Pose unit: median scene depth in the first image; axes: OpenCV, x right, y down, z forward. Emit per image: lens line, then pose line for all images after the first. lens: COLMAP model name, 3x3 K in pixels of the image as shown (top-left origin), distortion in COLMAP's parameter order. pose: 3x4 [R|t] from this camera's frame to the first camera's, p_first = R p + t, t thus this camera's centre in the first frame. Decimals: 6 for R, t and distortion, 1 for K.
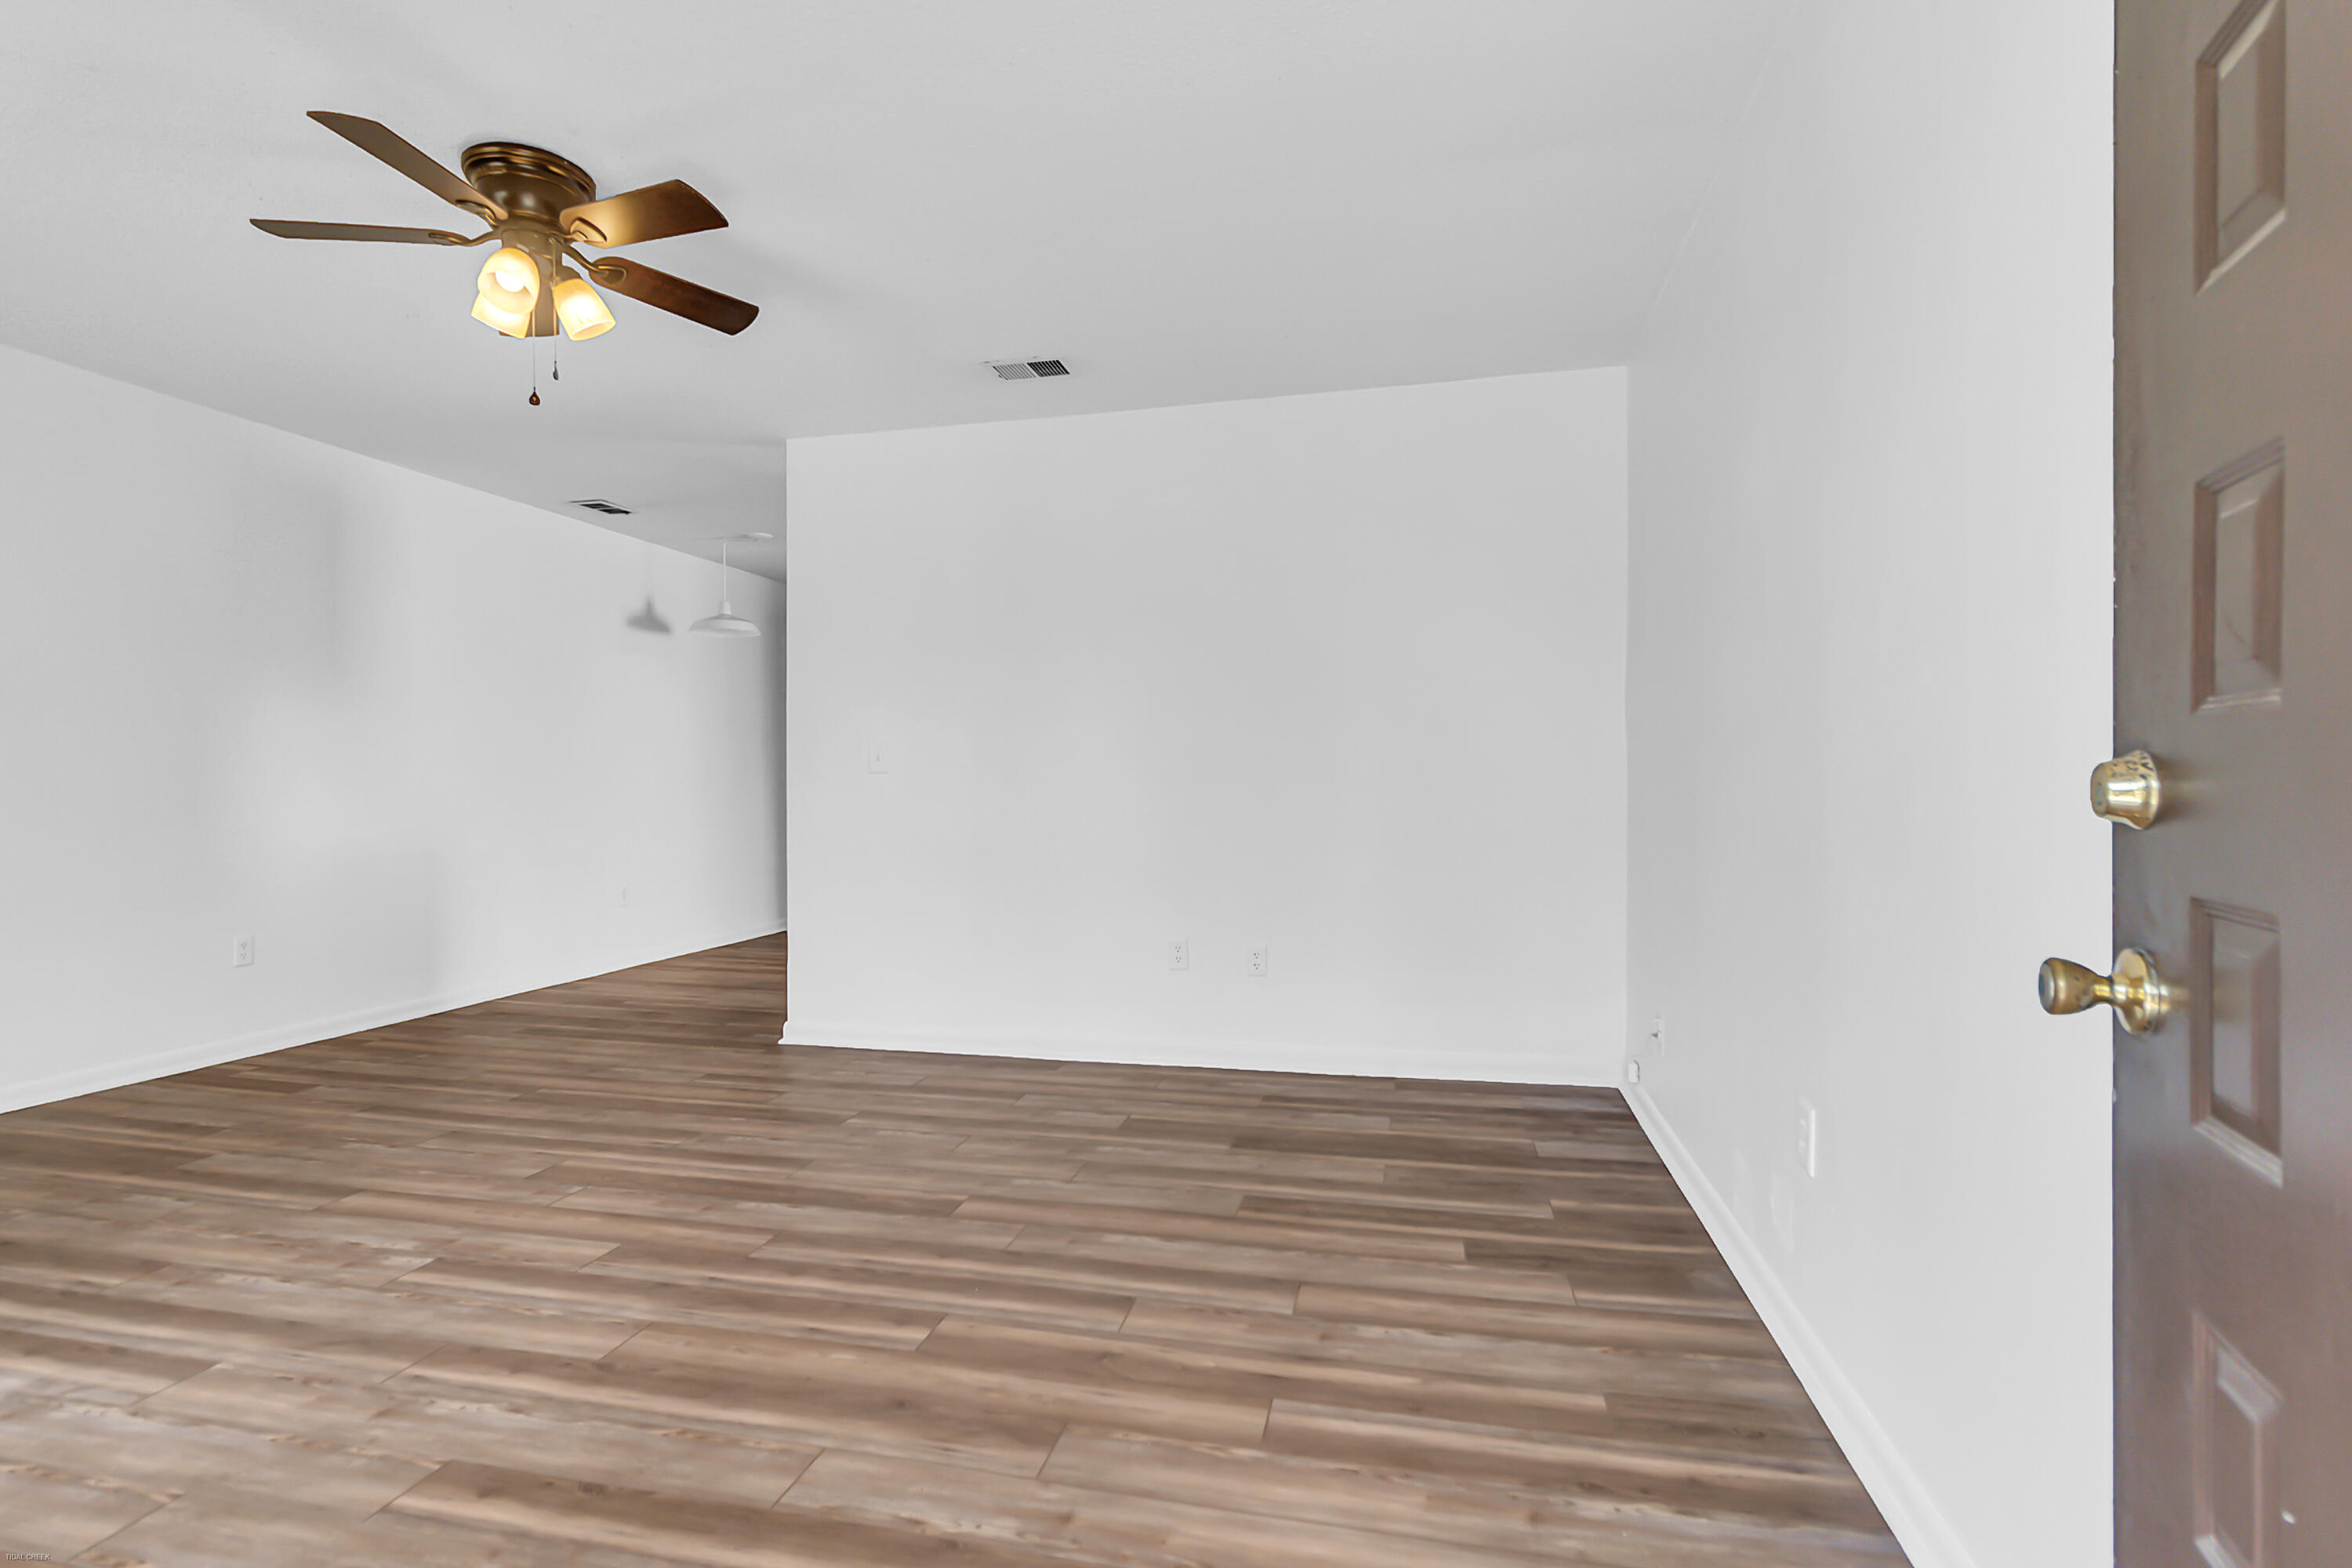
lens RADIAL K [[1094.9, 0, 1170.9], [0, 1094.9, 789.8], [0, 0, 1]] dist [0.001833, 0.000221]
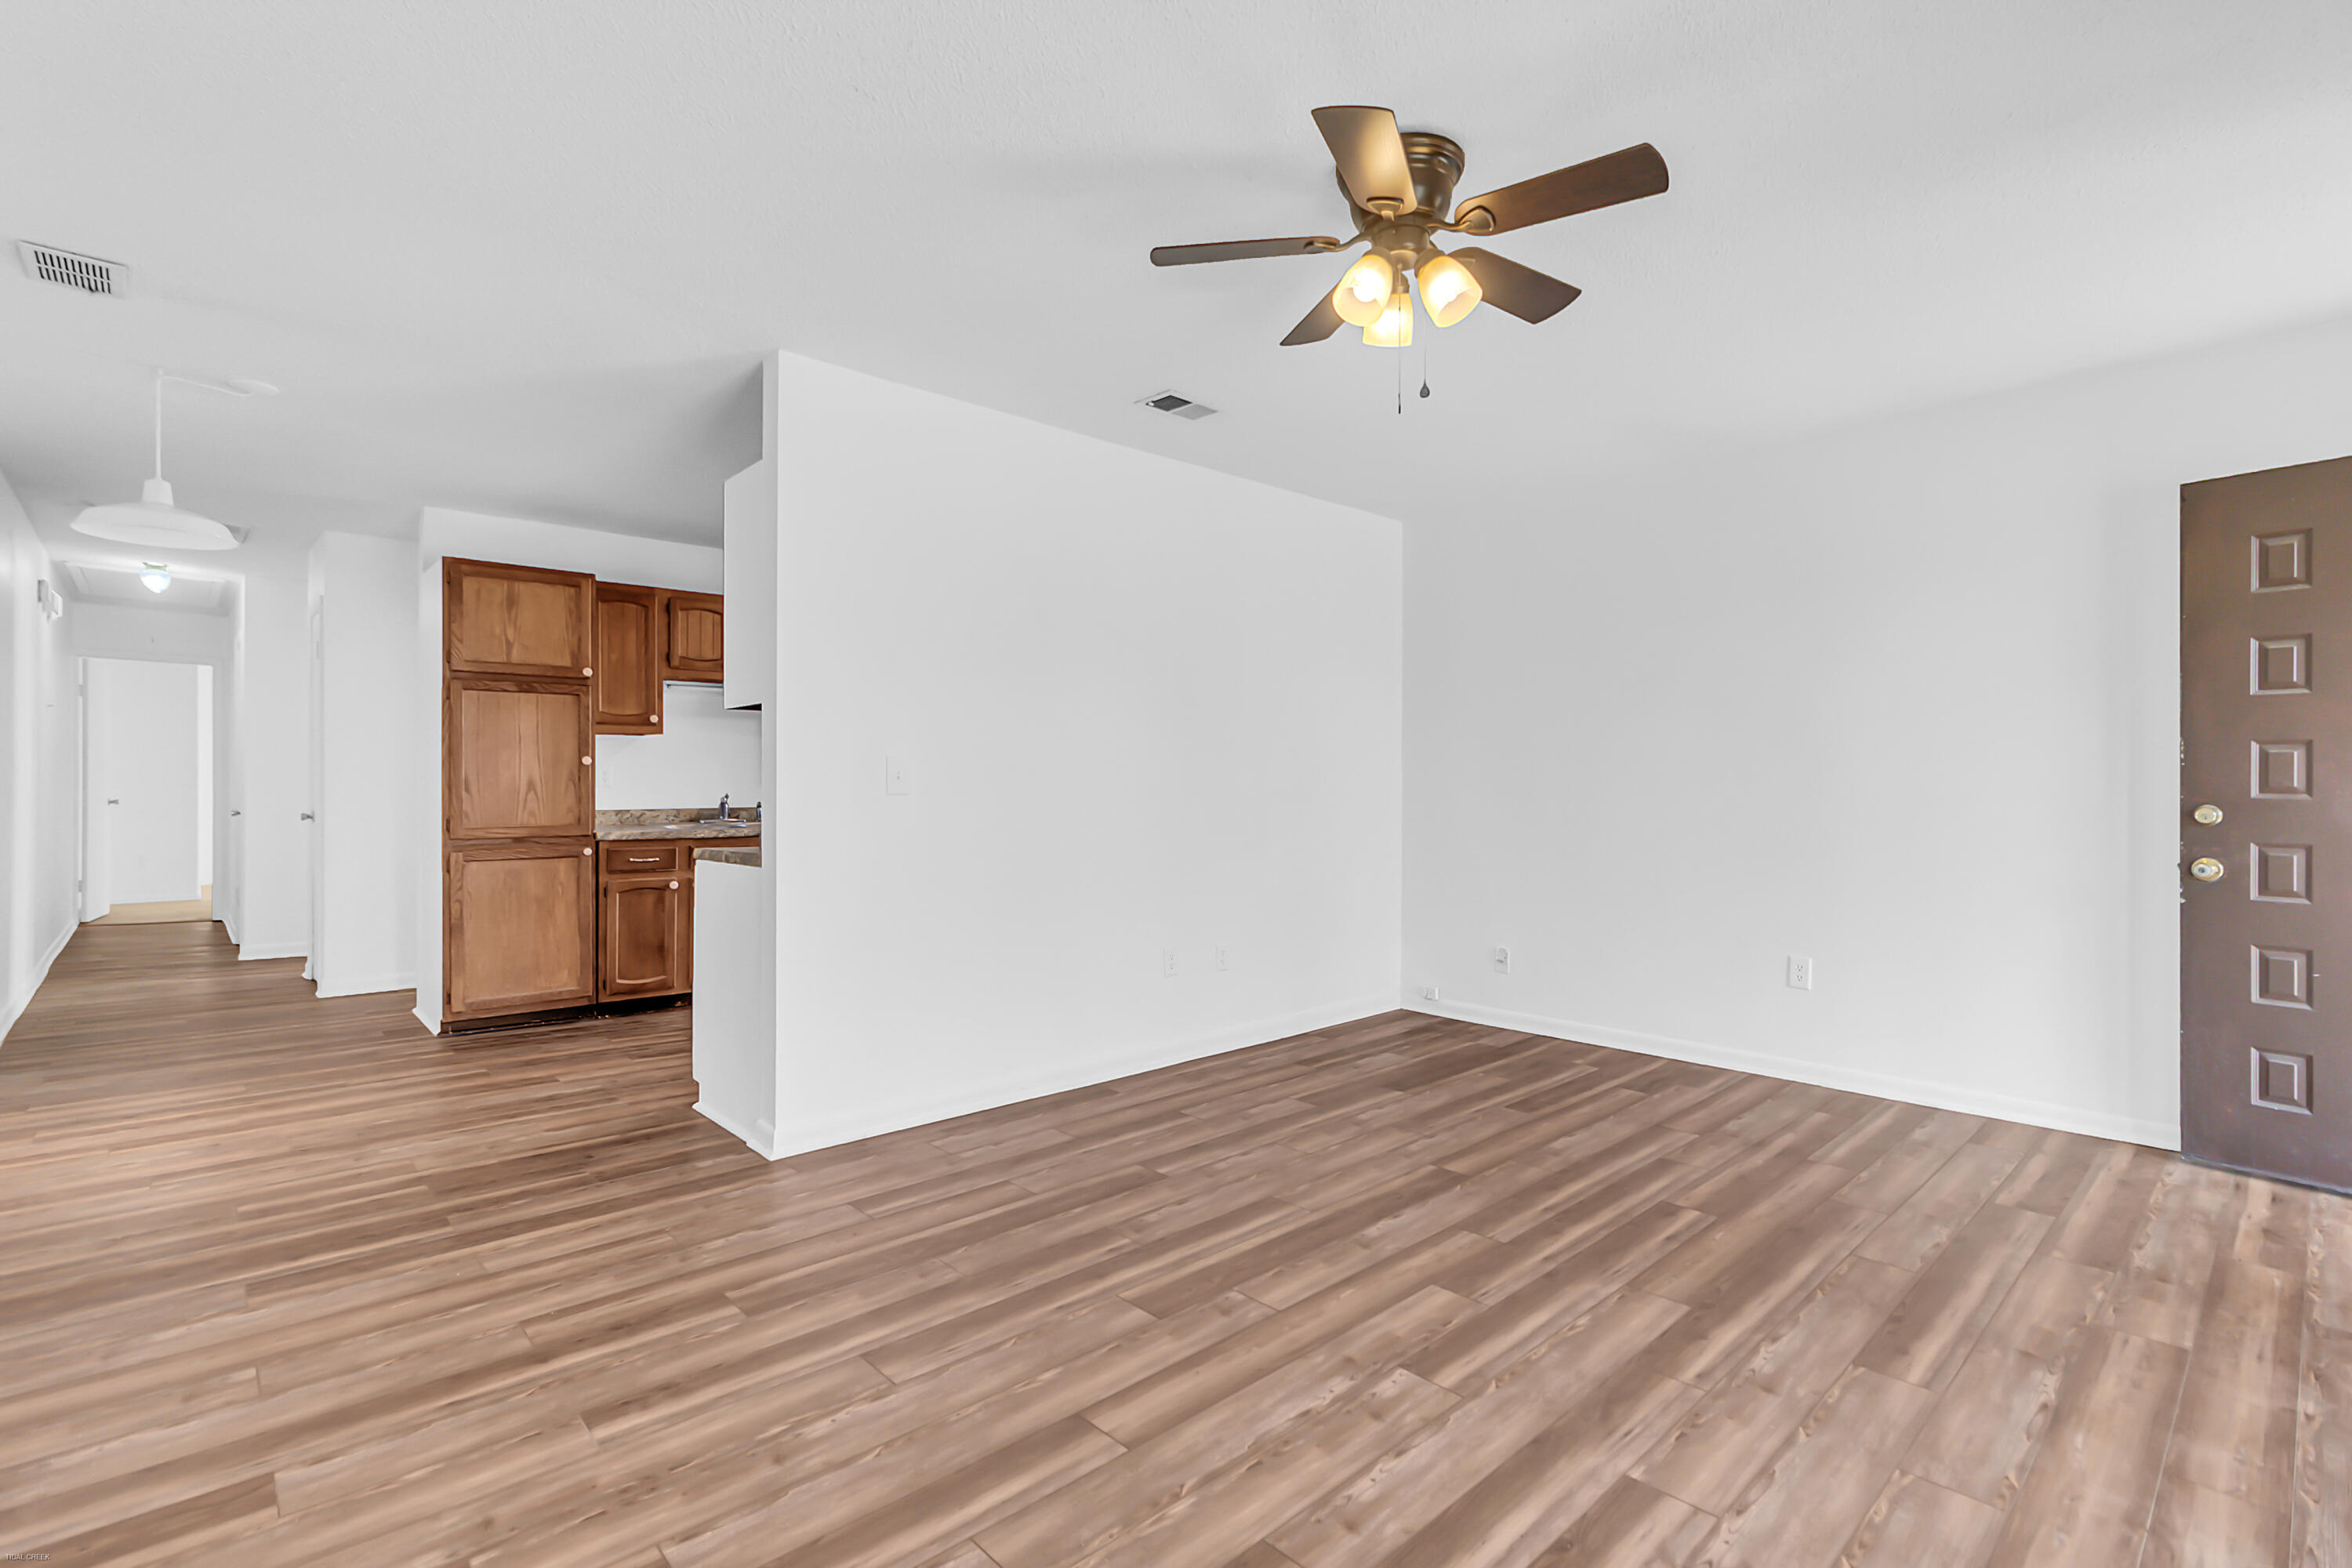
lens RADIAL K [[1087.1, 0, 1171.4], [0, 1087.1, 783.0], [0, 0, 1]] dist [0.001088, 0.000535]
pose [[0.557215, 0.006393, 0.830344, -1.430164], [0.001615, 0.999960, -0.008782, -0.028714], [-0.830367, 0.006235, 0.557182, 0.638192]]
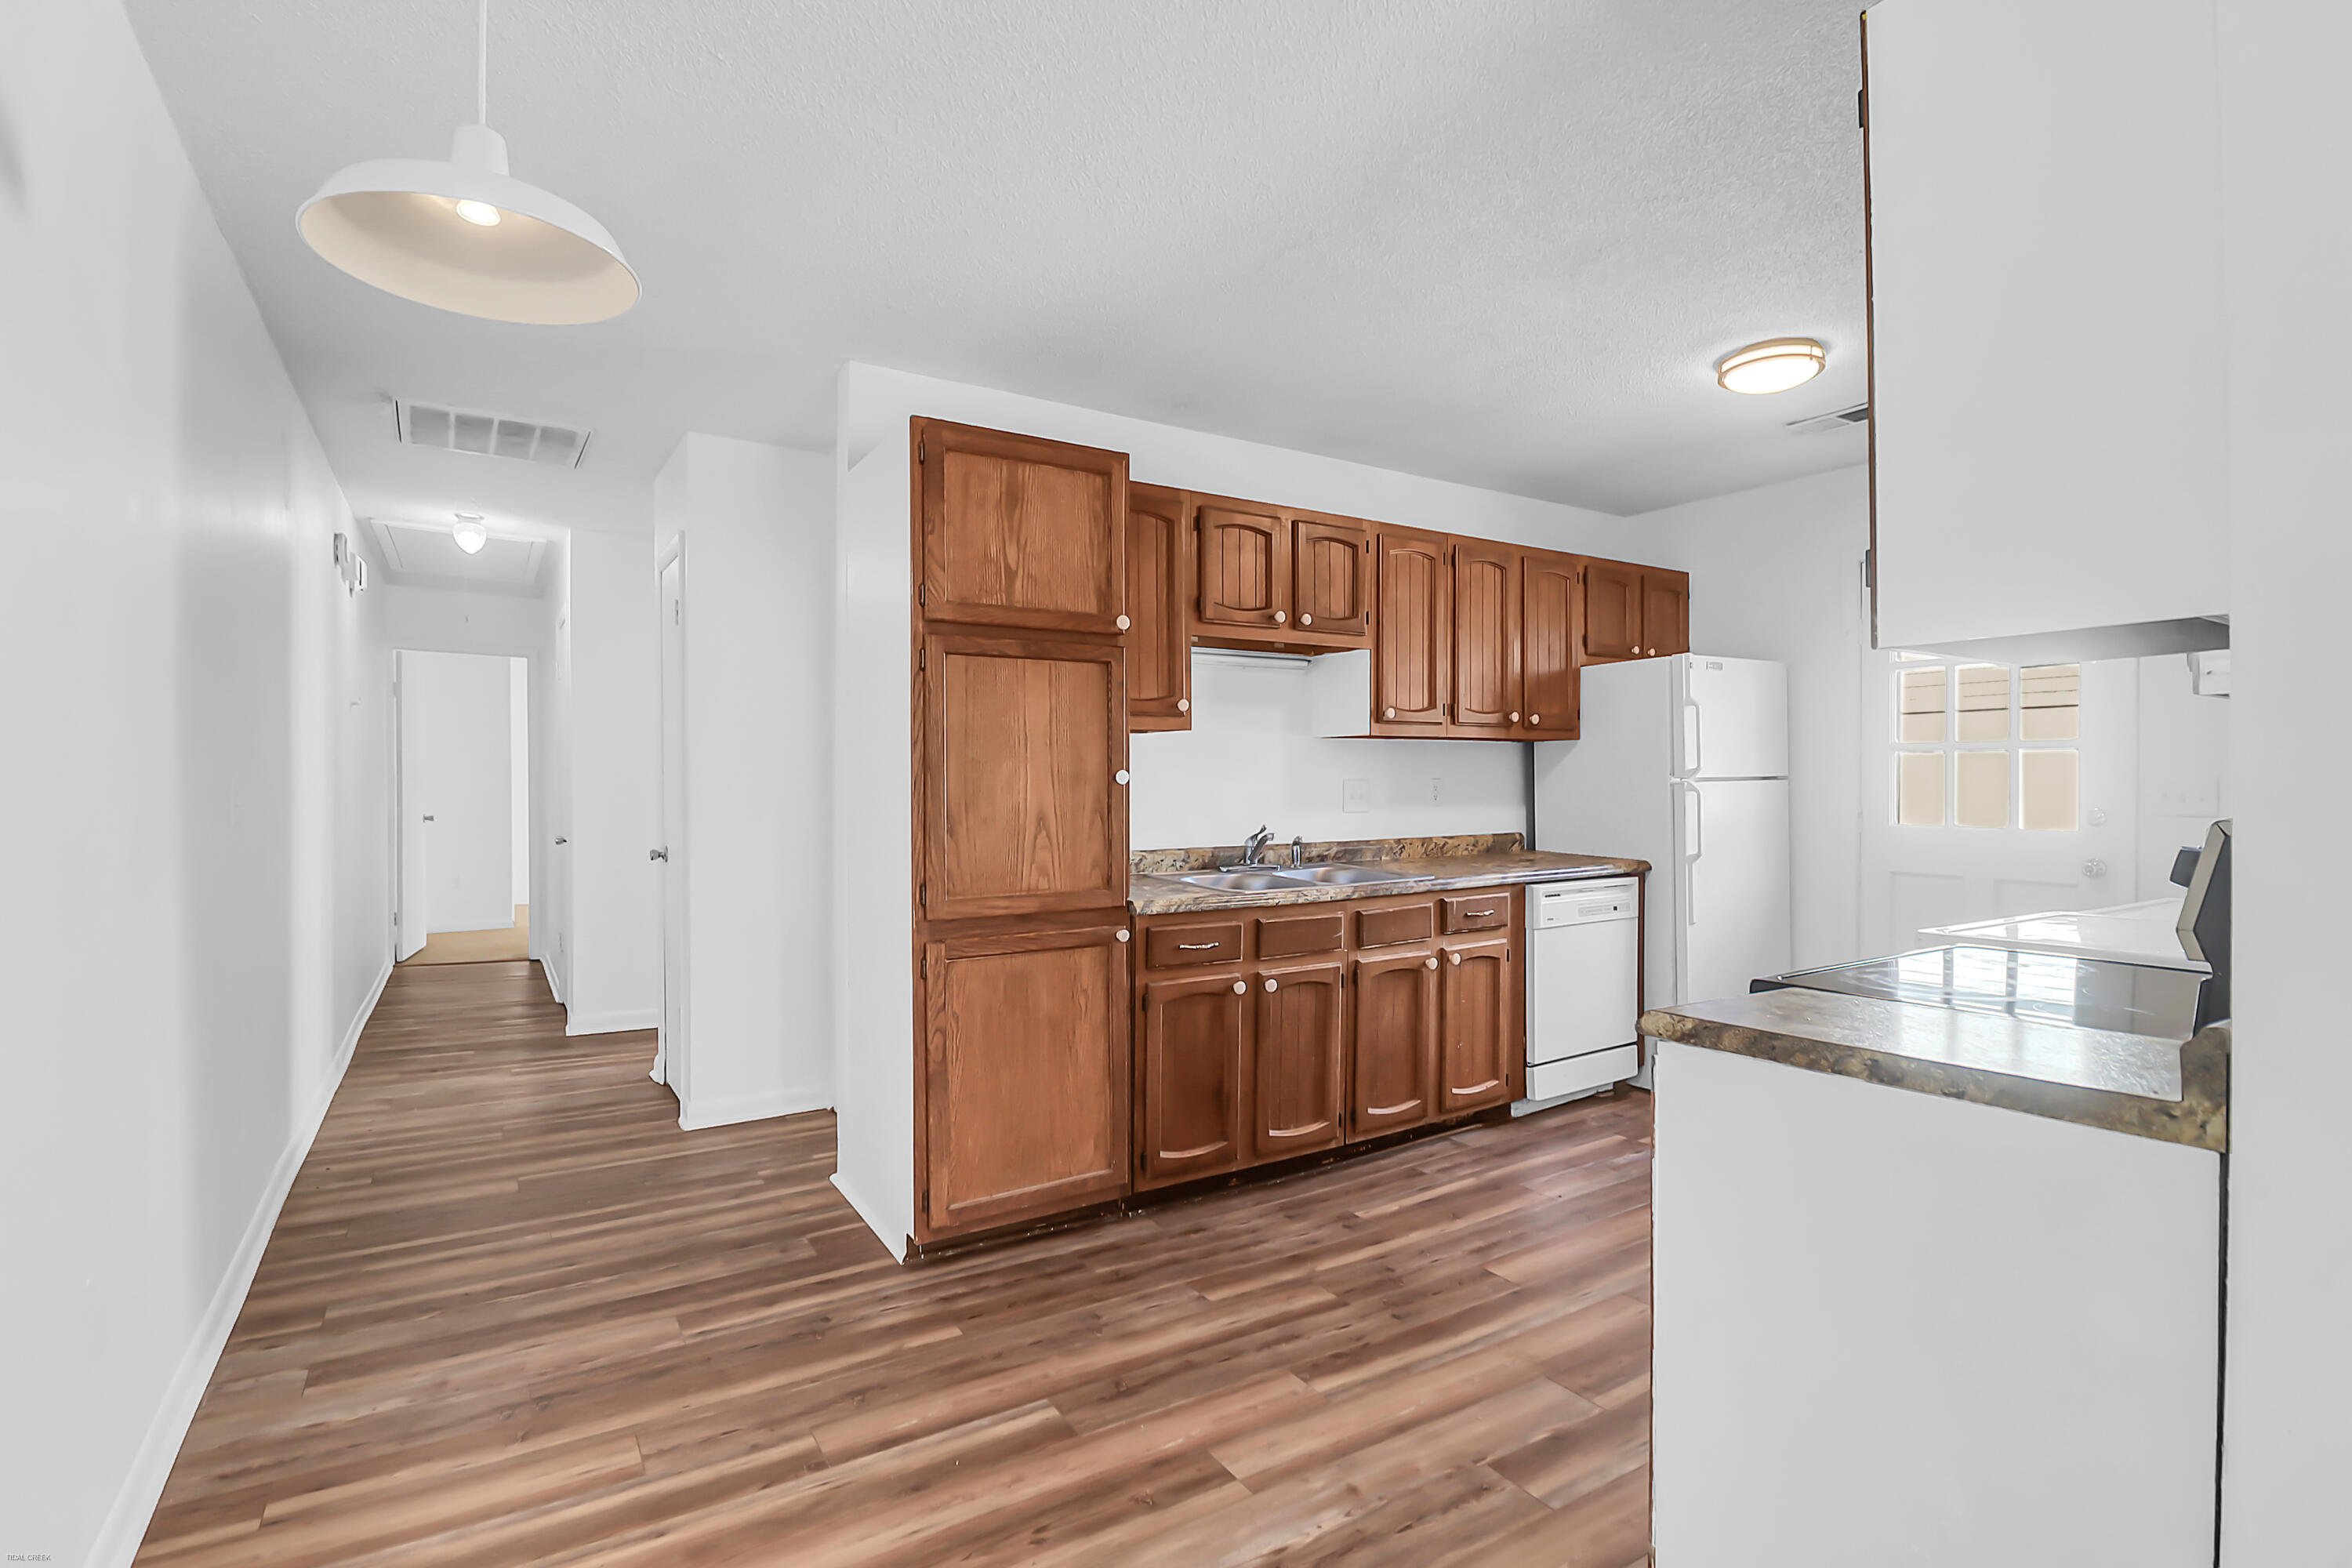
lens RADIAL K [[1110.0, 0, 1176.0], [0, 1110.0, 784.0], [0, 0, 1]] dist [0.002256, -0.013397]
pose [[0.698863, 0.000104, 0.715255, -1.166187], [0.004895, 0.999976, -0.004928, -0.076174], [-0.715239, 0.006945, 0.698846, 1.788746]]
